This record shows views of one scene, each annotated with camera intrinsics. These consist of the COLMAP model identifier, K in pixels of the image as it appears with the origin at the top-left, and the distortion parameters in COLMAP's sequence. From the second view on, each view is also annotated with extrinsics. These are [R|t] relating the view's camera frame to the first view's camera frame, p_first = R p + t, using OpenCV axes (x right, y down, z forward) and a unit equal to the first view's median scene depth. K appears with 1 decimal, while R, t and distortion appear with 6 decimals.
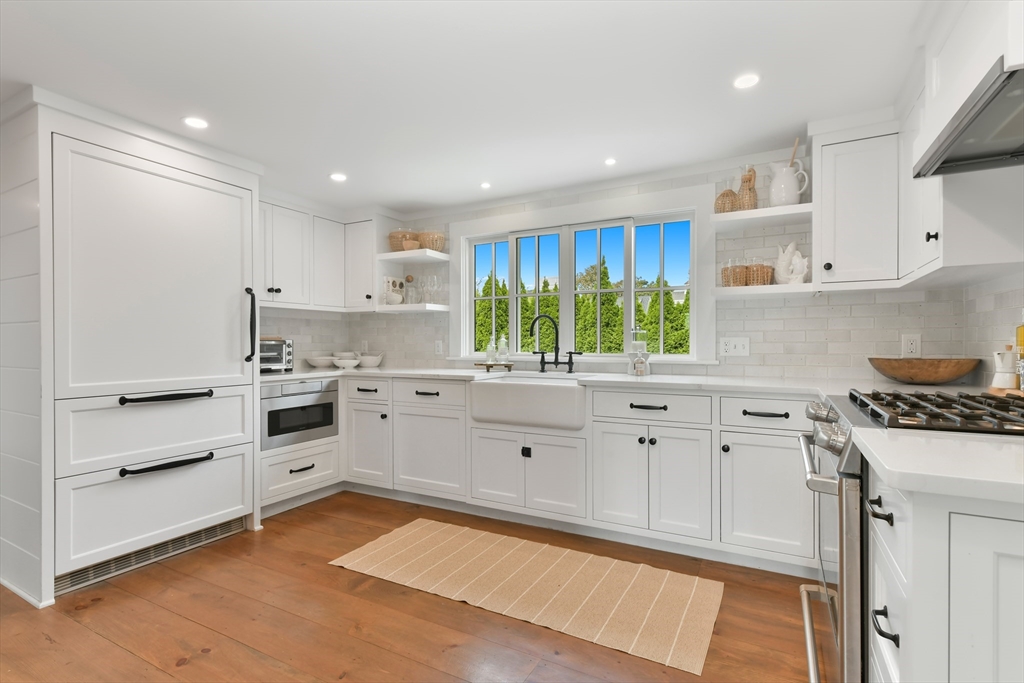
lens RADIAL K [[477.8, 0, 504.8], [0, 477.8, 340.6], [0, 0, 1]] dist [0.015511, 0.000311]
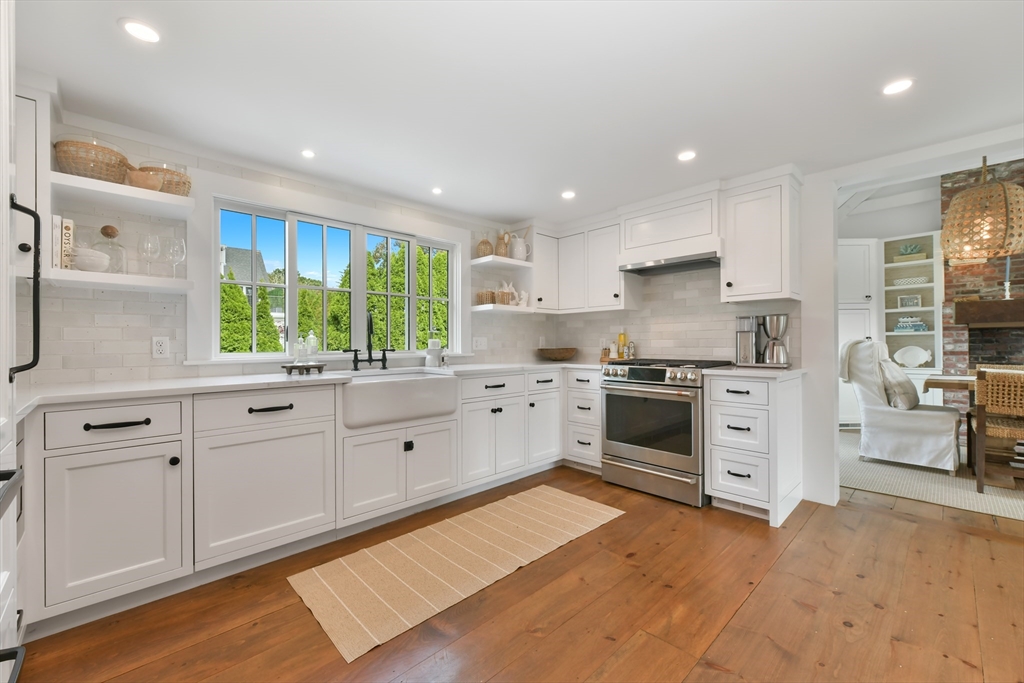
lens RADIAL K [[409.0, 0, 516.5], [0, 409.0, 340.1], [0, 0, 1]] dist [0.003278, -0.002953]
pose [[0.305849, 0.008487, 0.952042, -0.633816], [0.000740, 0.999958, -0.009151, 0.012385], [-0.952080, 0.003503, 0.305830, 0.448870]]
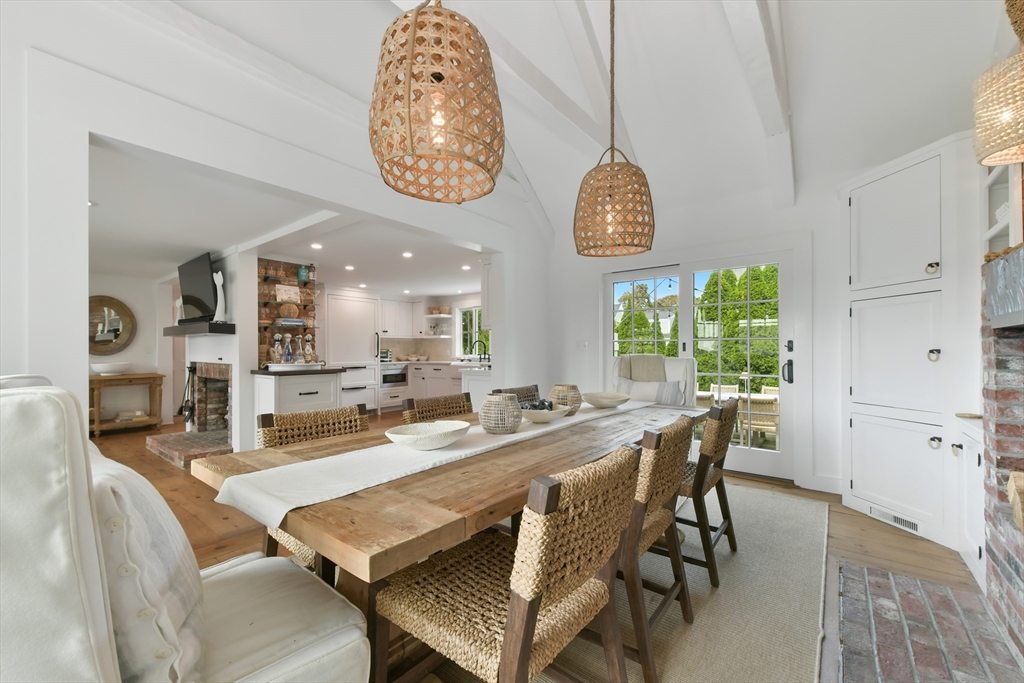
lens RADIAL K [[409.0, 0, 517.5], [0, 409.0, 346.9], [0, 0, 1]] dist [0.003278, -0.002953]
pose [[0.984699, -0.000696, -0.174260, 0.691025], [0.001709, 0.999983, 0.005663, -0.030906], [0.174253, -0.005874, 0.984683, -1.208168]]
